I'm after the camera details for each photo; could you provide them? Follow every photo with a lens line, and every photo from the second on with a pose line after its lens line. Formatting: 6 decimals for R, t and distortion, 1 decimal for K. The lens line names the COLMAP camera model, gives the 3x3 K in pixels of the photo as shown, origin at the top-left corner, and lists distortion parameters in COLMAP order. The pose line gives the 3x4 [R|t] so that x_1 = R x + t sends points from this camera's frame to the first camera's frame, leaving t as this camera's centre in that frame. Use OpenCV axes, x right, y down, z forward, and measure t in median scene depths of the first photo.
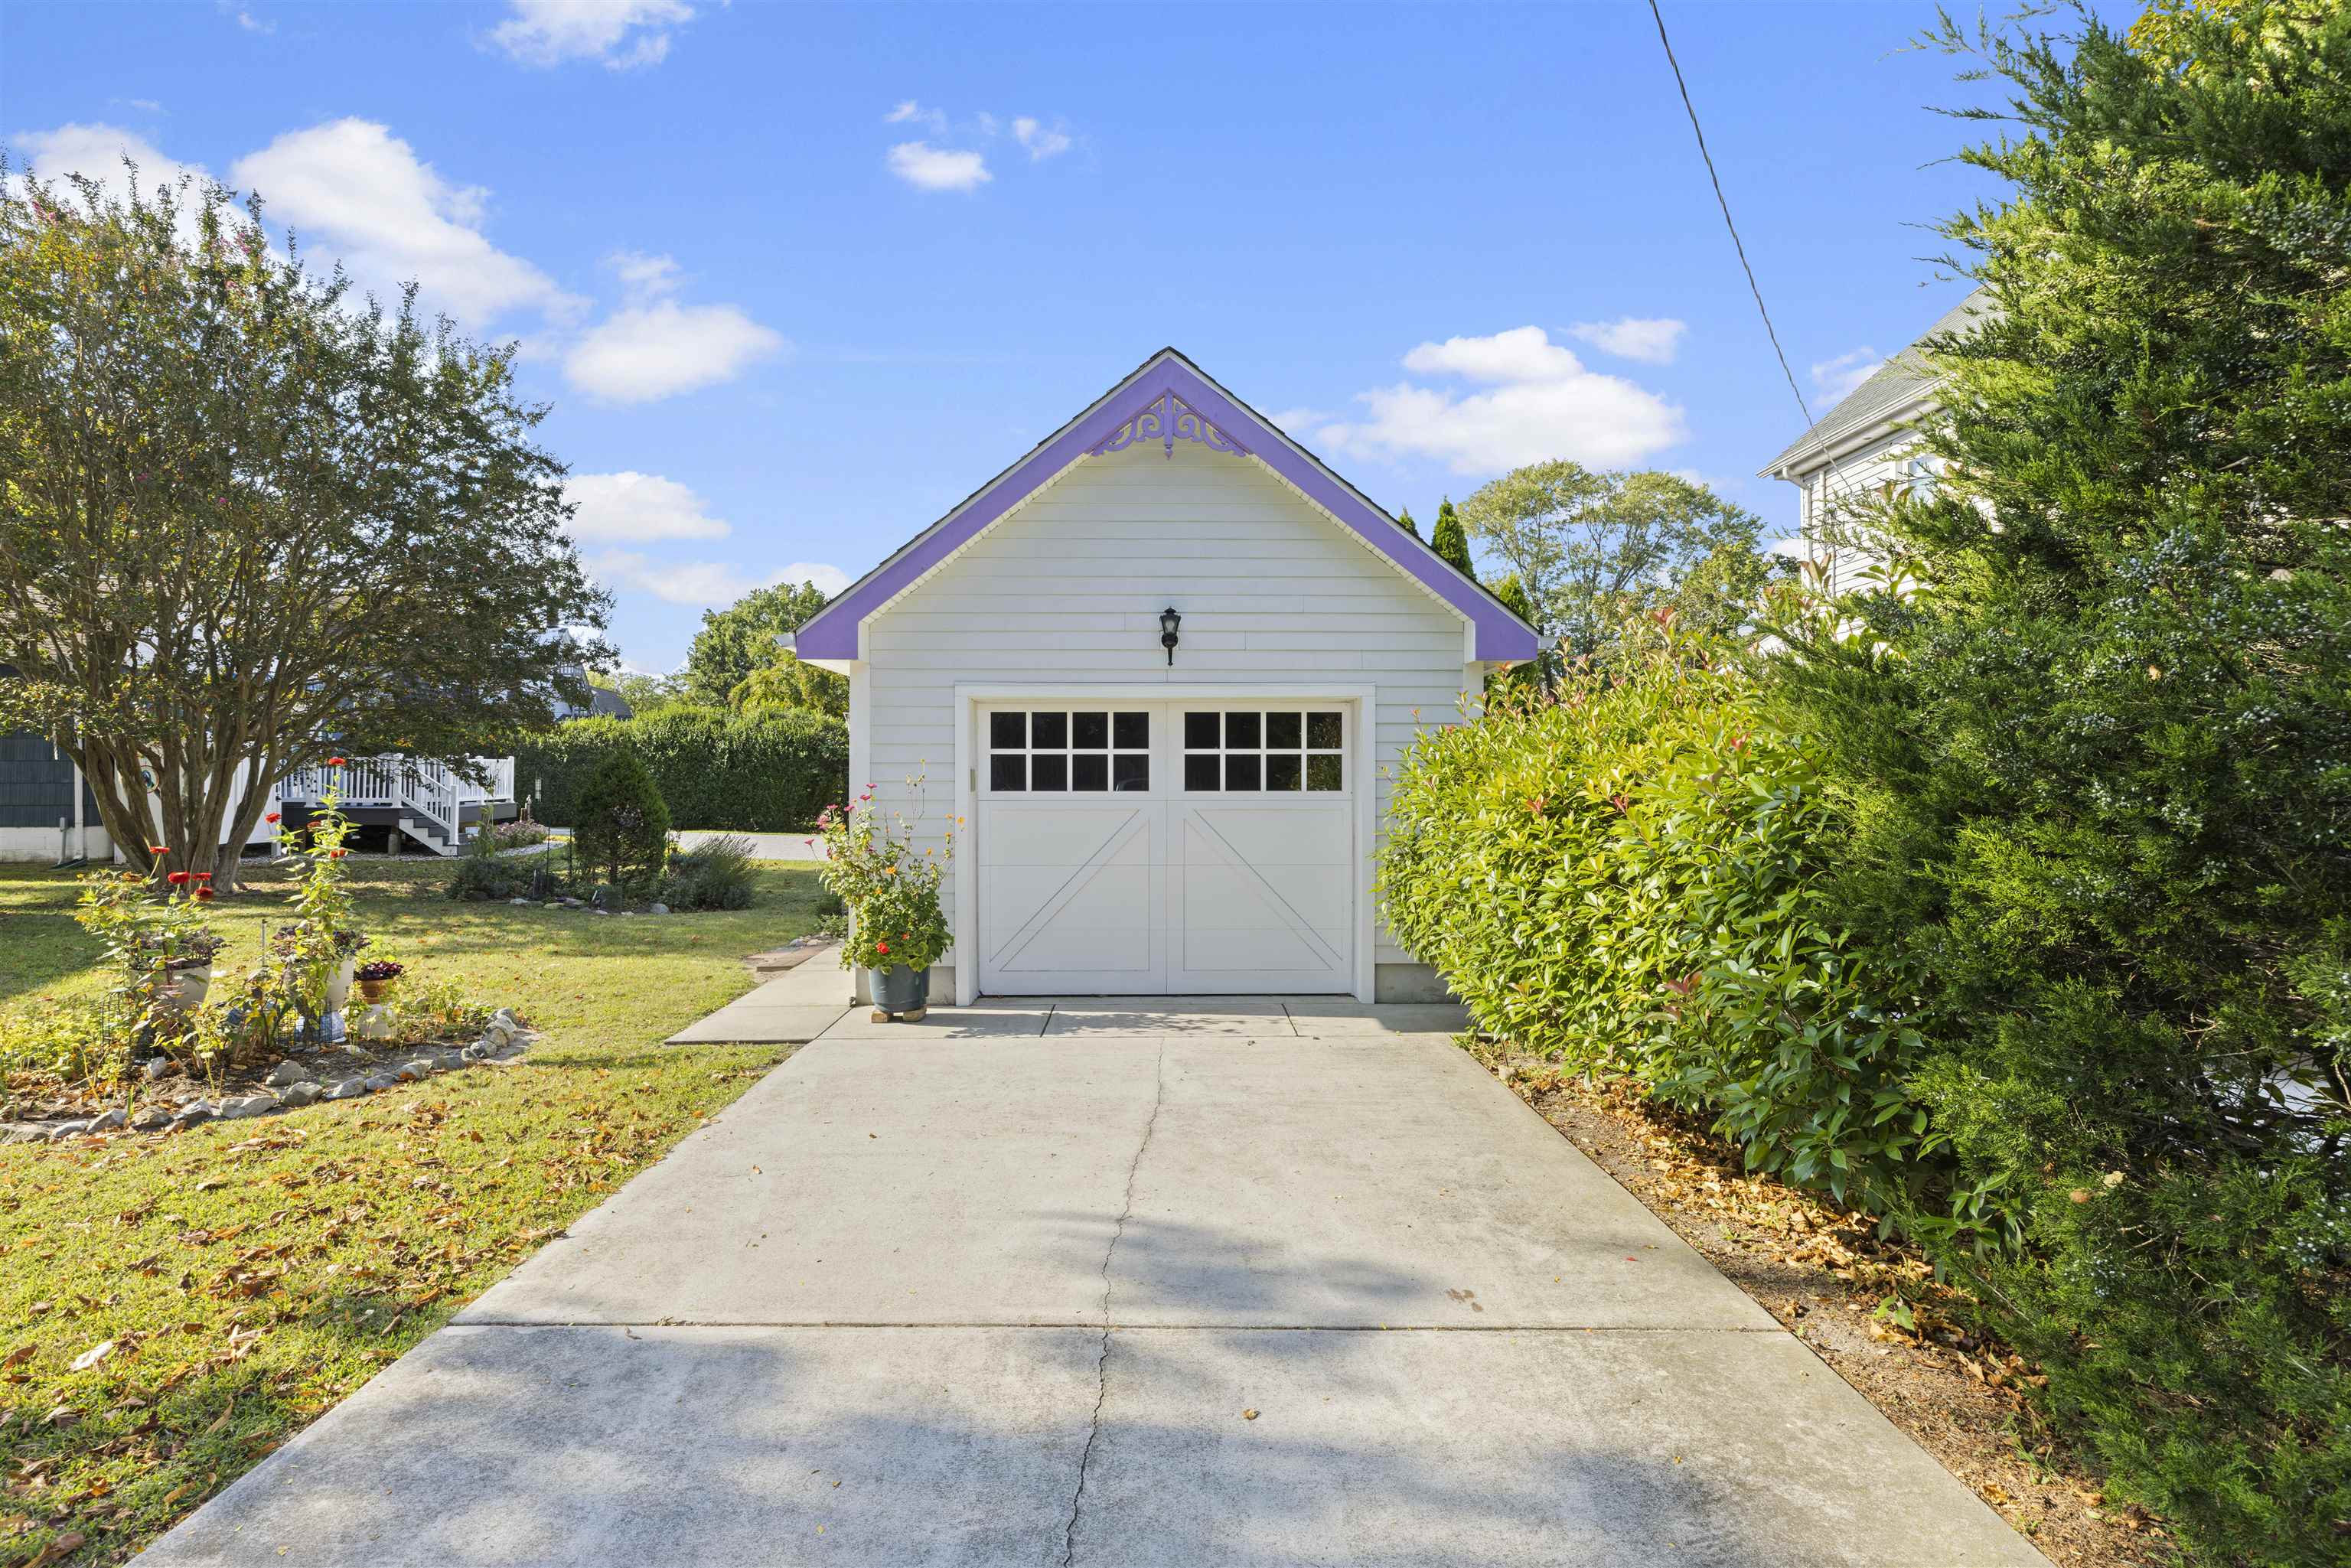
lens RADIAL K [[1115.0, 0, 1181.2], [0, 1115.0, 774.4], [0, 0, 1]] dist [0.007470, -0.001400]
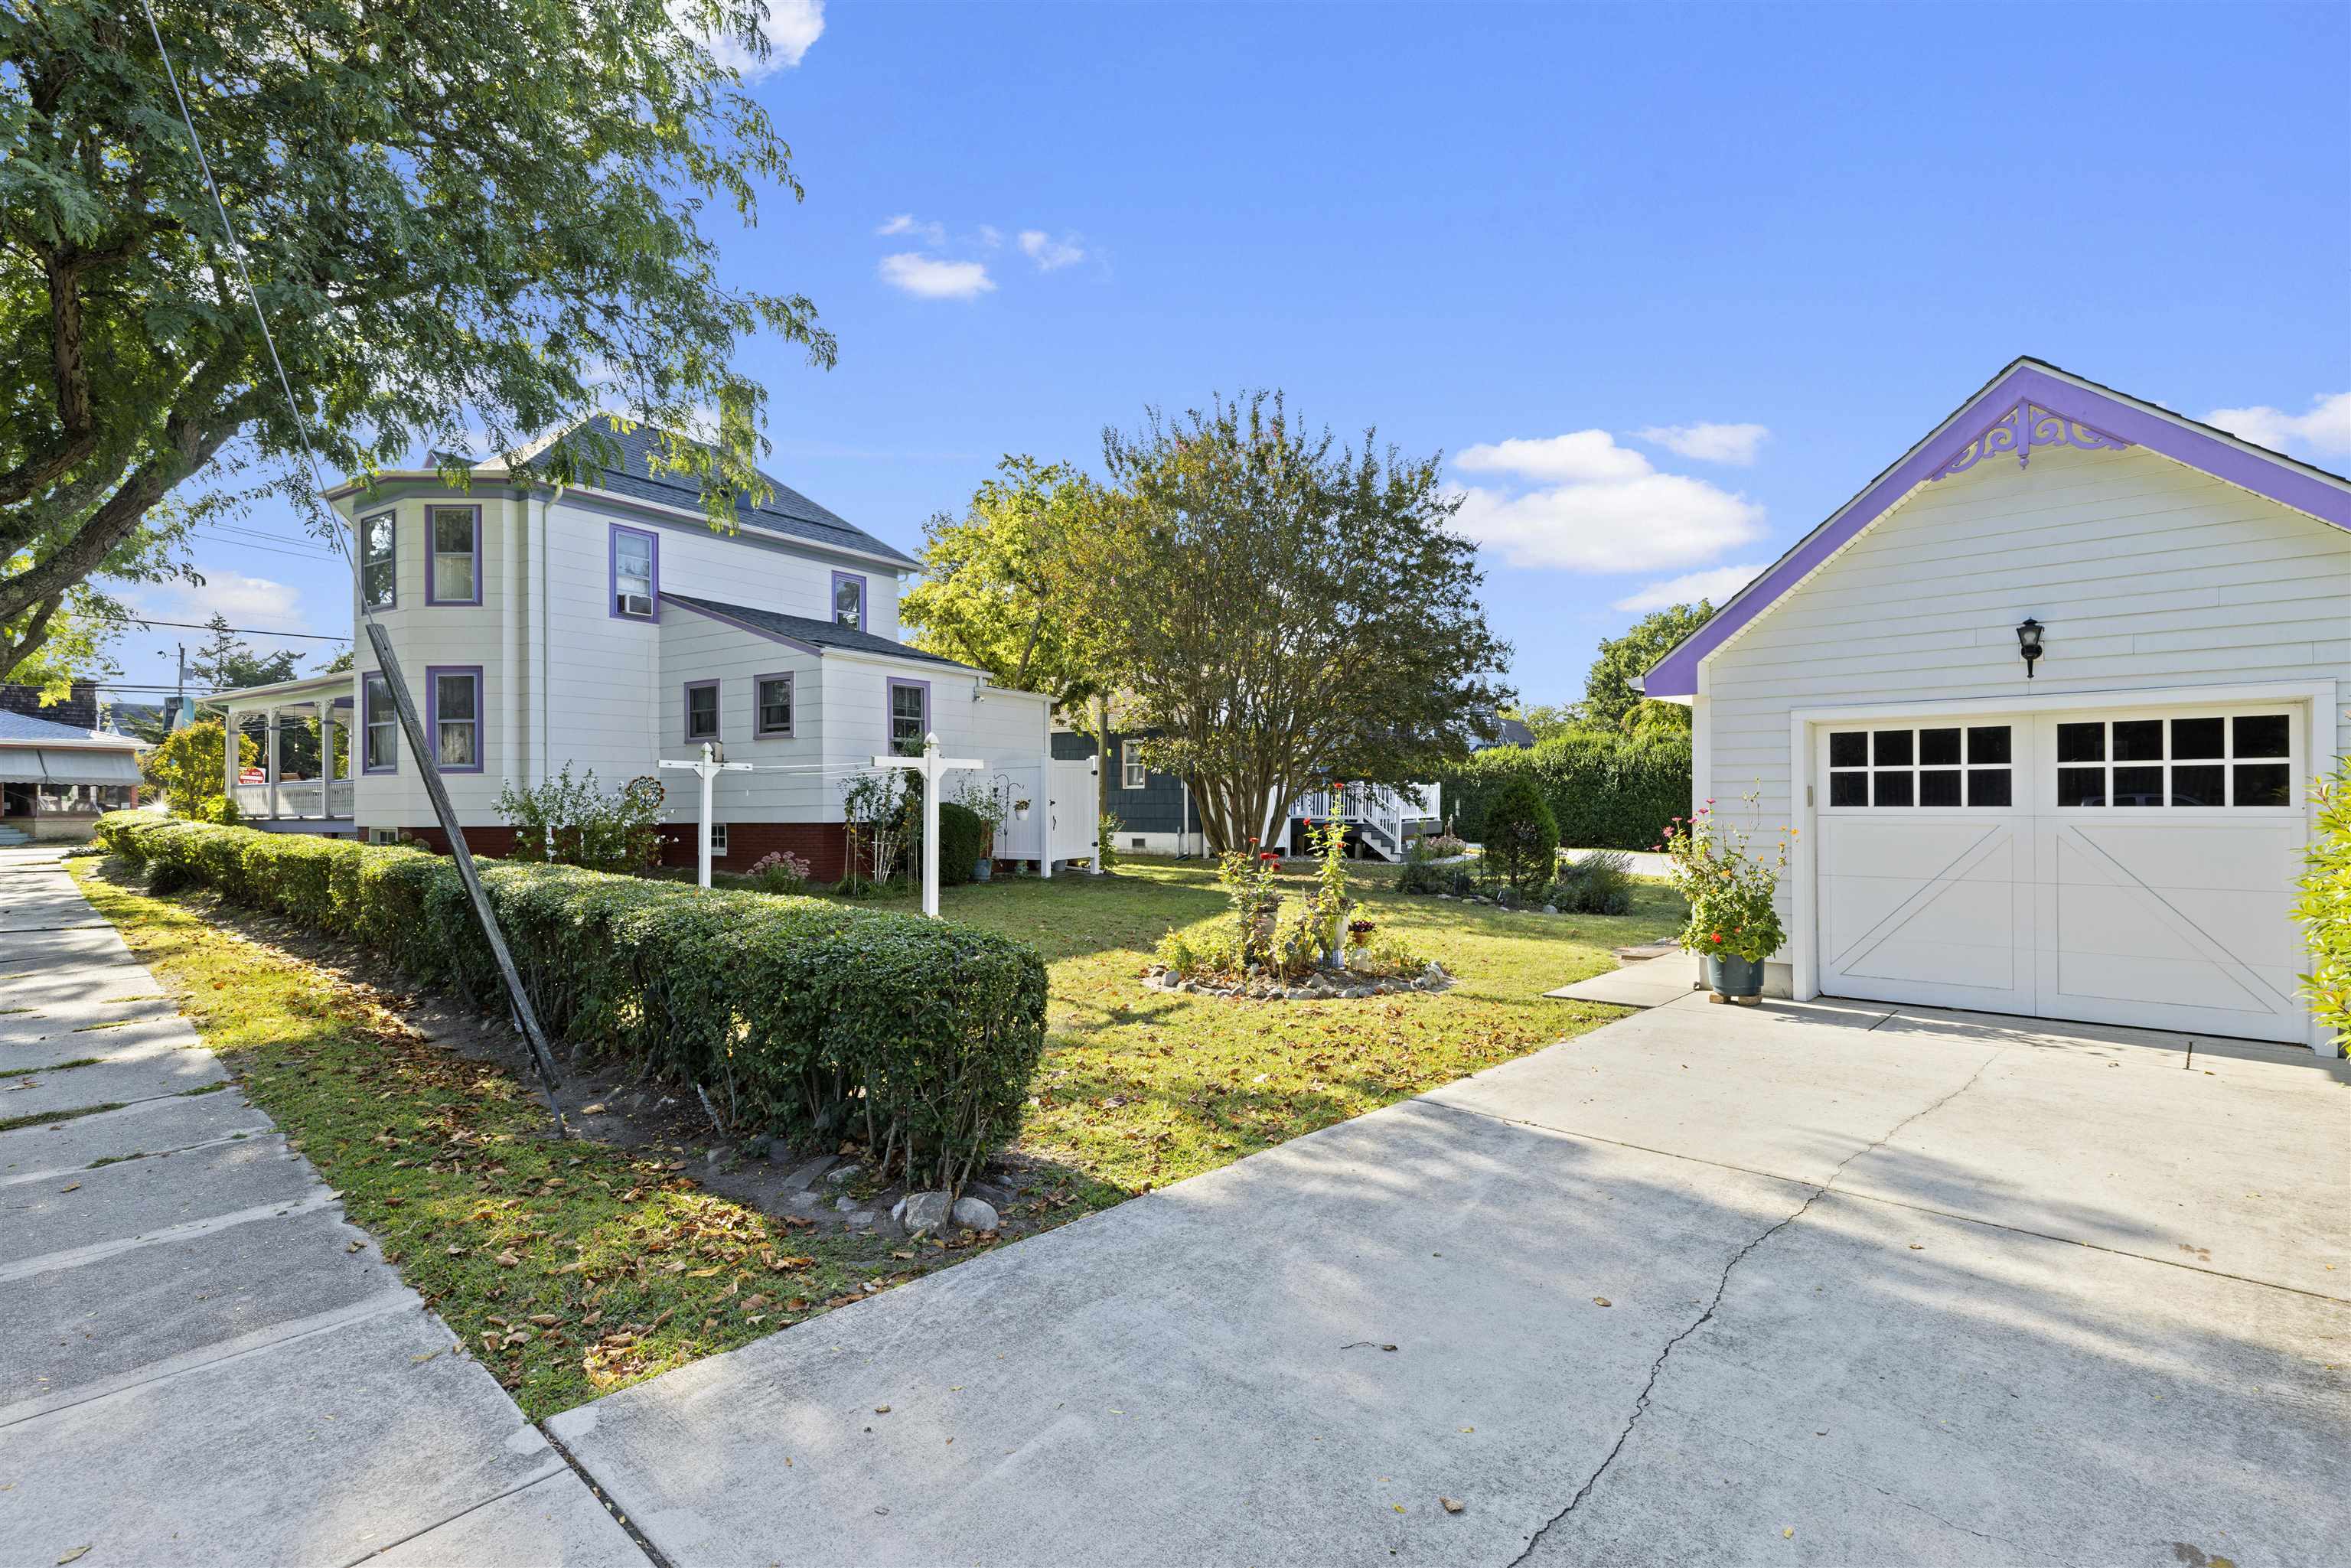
lens RADIAL K [[1115.0, 0, 1180.4], [0, 1115.0, 789.4], [0, 0, 1]] dist [0.007470, -0.001400]
pose [[0.720113, -0.009506, -0.693791, 0.129440], [0.003949, 0.999946, -0.009602, 0.006639], [0.693845, 0.004175, 0.720112, -0.218270]]
